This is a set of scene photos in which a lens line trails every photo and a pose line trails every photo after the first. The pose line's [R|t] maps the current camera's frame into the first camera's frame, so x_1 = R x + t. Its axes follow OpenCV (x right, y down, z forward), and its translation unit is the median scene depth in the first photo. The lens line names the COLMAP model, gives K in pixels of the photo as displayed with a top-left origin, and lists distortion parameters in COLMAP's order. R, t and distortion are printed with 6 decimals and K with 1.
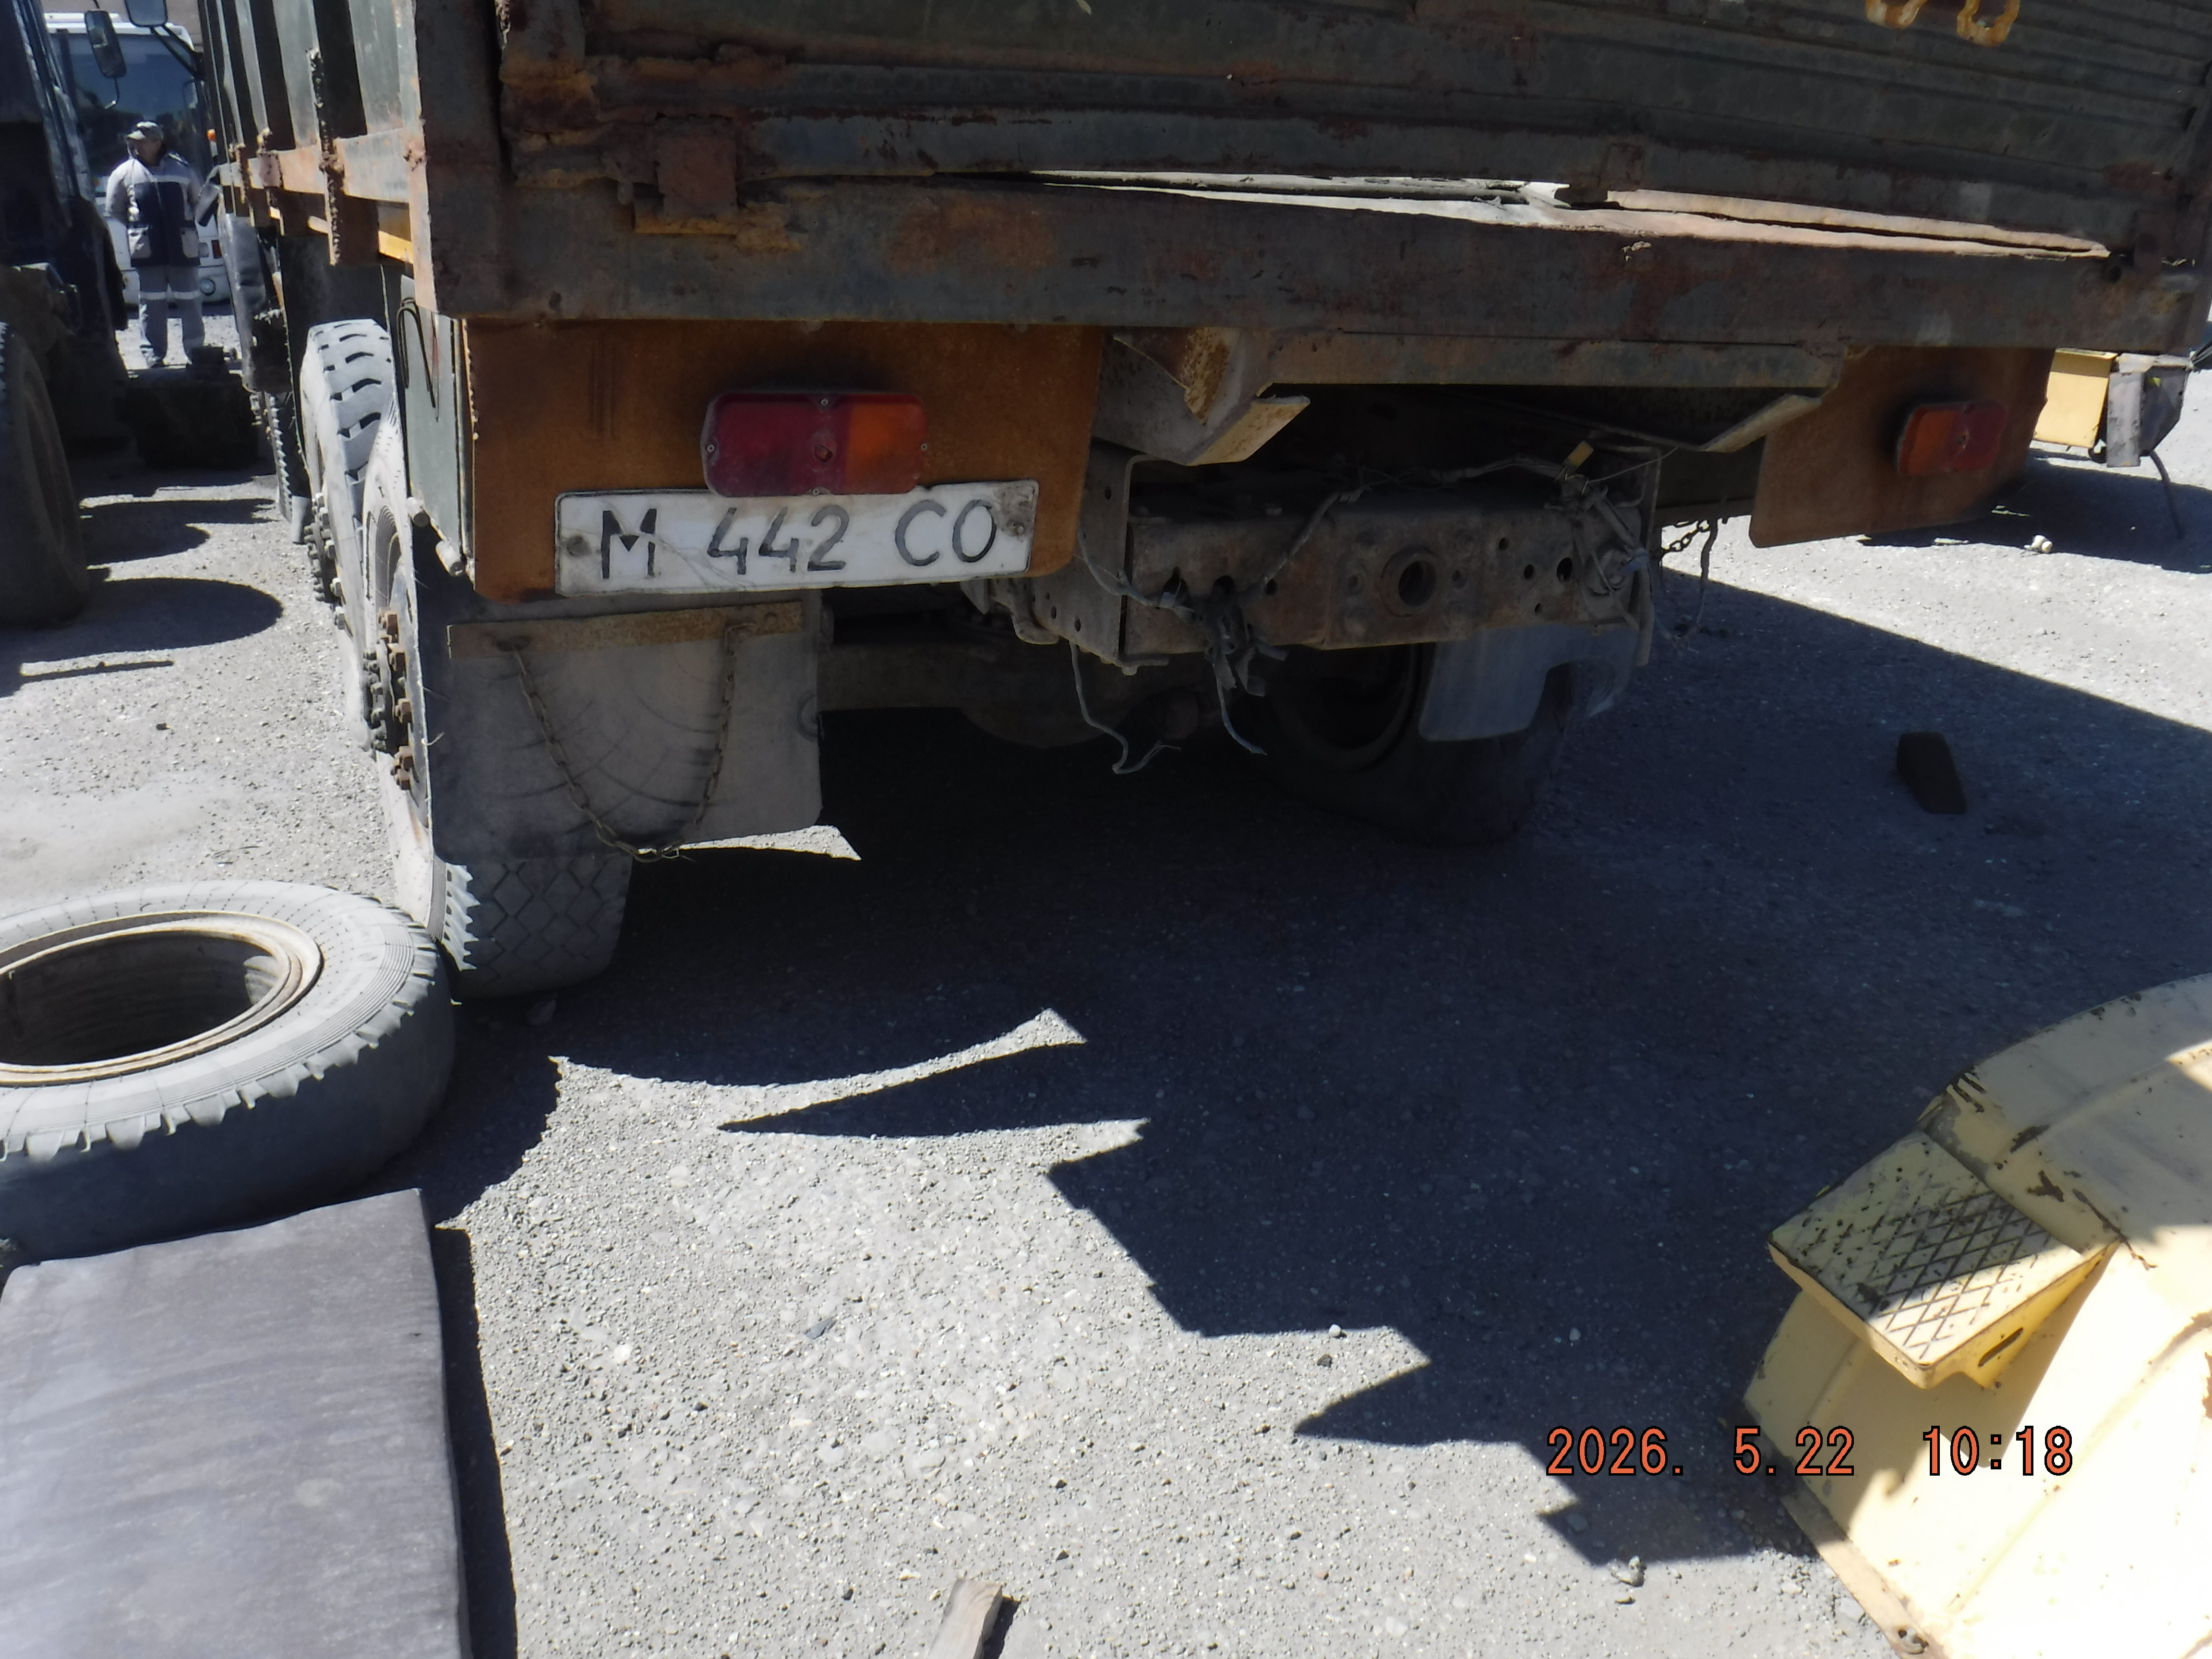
lens RADIAL K [[1712.0, 0, 1101.9], [0, 1712.0, 997.5], [0, 0, 1]] dist [-0.105113, 0.042122]
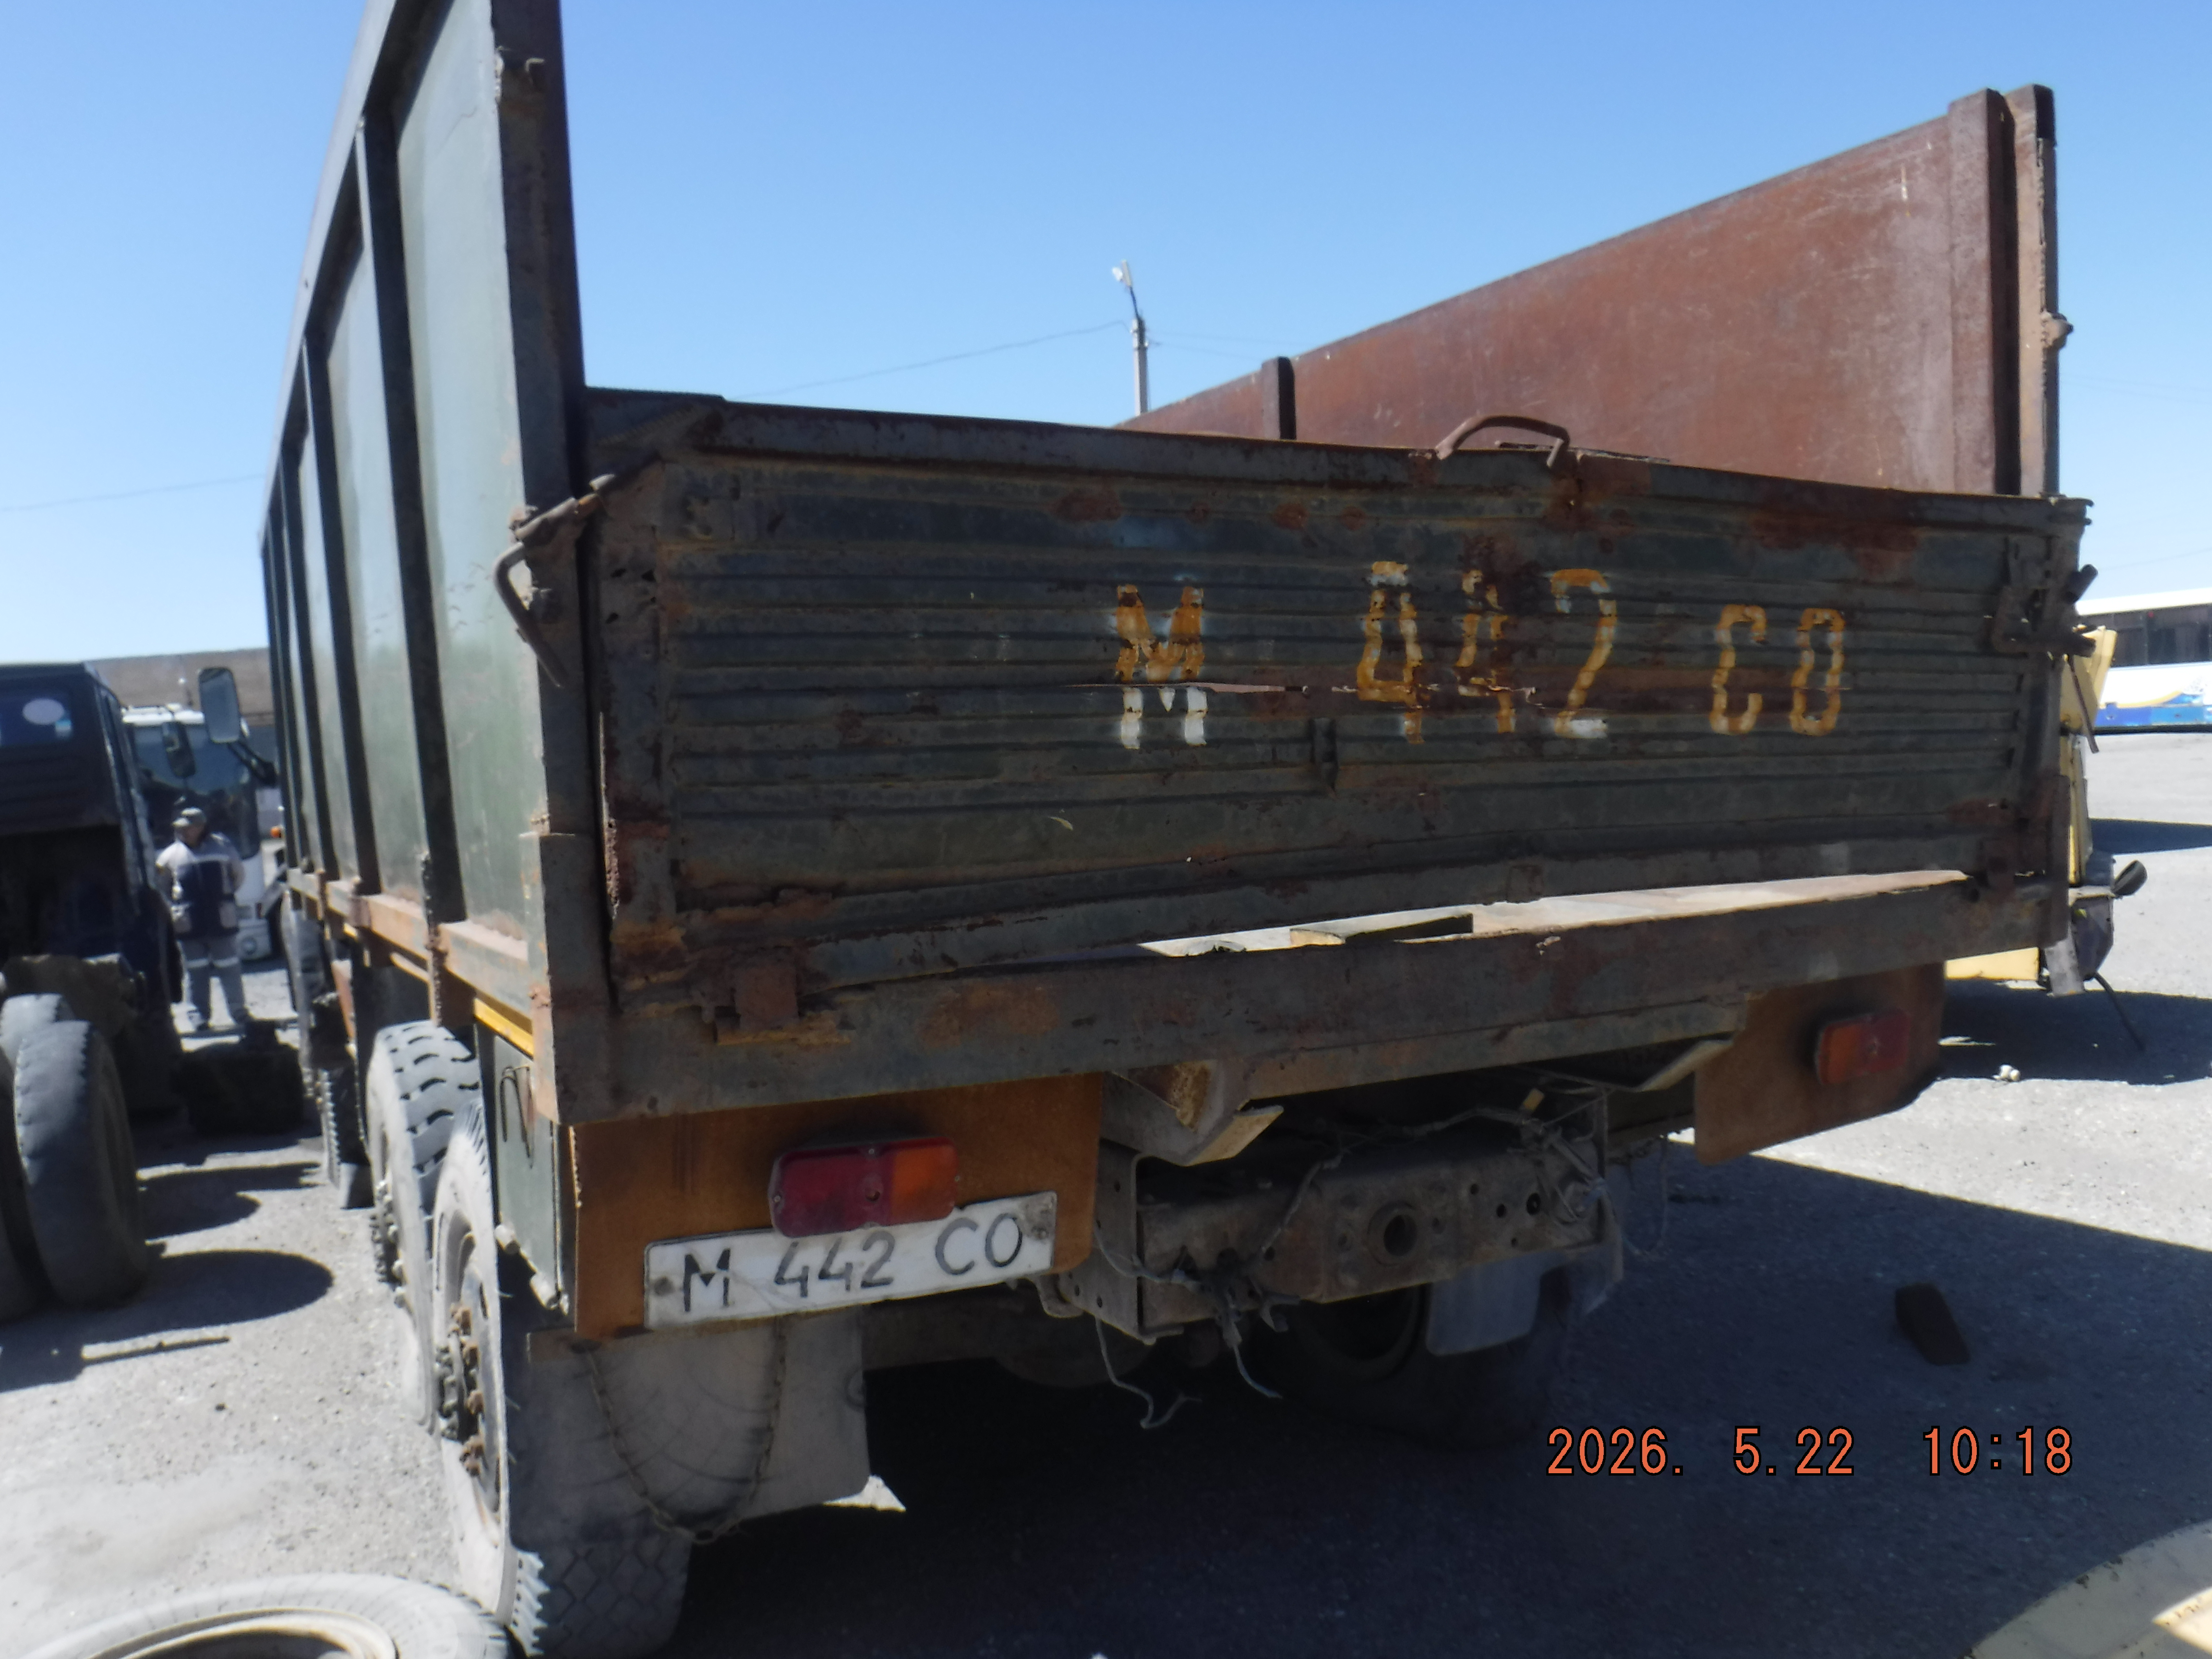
lens RADIAL K [[1712.0, 0, 1101.9], [0, 1712.0, 997.5], [0, 0, 1]] dist [-0.105113, 0.042122]
pose [[0.996761, -0.080418, -0.000330, 0.003332], [0.075536, 0.937639, -0.339304, -0.024097], [0.027595, 0.338180, 0.940677, -0.101068]]
